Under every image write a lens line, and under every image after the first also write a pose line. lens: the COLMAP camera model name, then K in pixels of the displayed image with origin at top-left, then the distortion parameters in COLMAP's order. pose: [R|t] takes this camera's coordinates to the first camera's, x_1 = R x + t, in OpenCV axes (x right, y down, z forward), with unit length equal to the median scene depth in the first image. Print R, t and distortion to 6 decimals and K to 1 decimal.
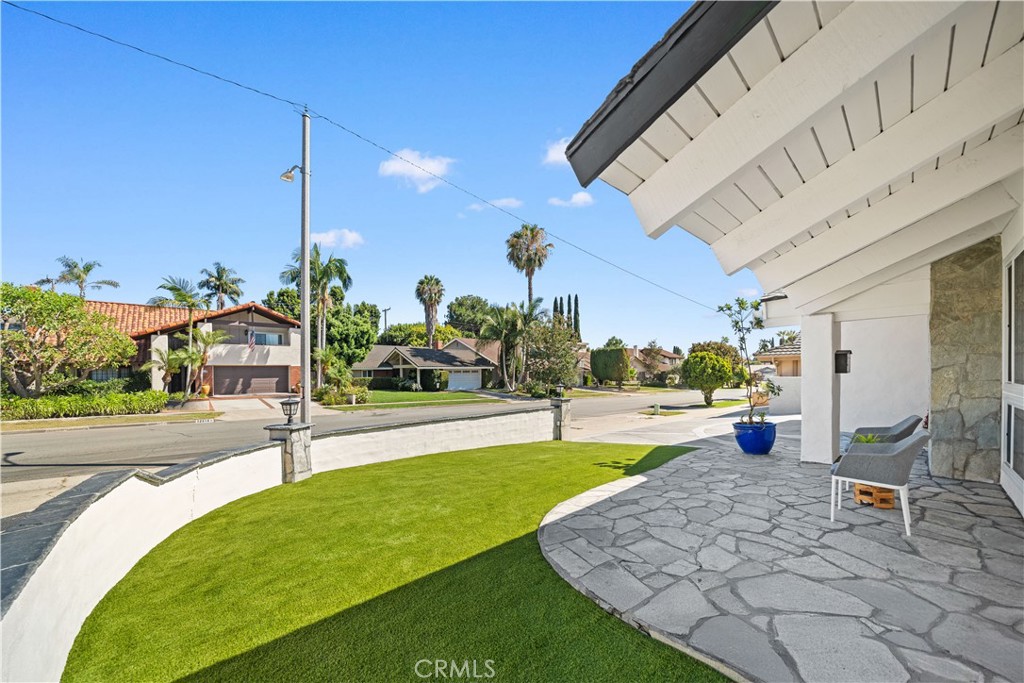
lens RADIAL K [[363.7, 0, 509.7], [0, 363.7, 375.9], [0, 0, 1]] dist [-0.000914, -0.000067]
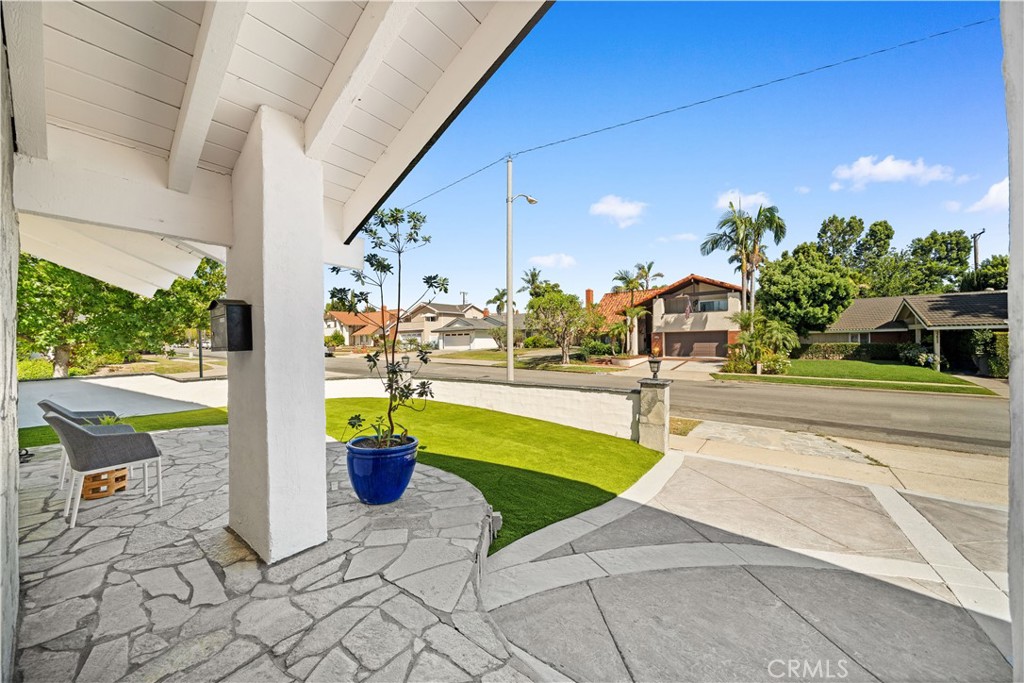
lens RADIAL K [[359.0, 0, 512.0], [0, 359.0, 341.5], [0, 0, 1]] dist [-0.001139, -0.000107]
pose [[0.189289, 0.007961, -0.981889, 0.240452], [-0.001177, 0.999968, 0.007881, -0.004567], [0.981921, -0.000336, 0.189293, 0.211205]]
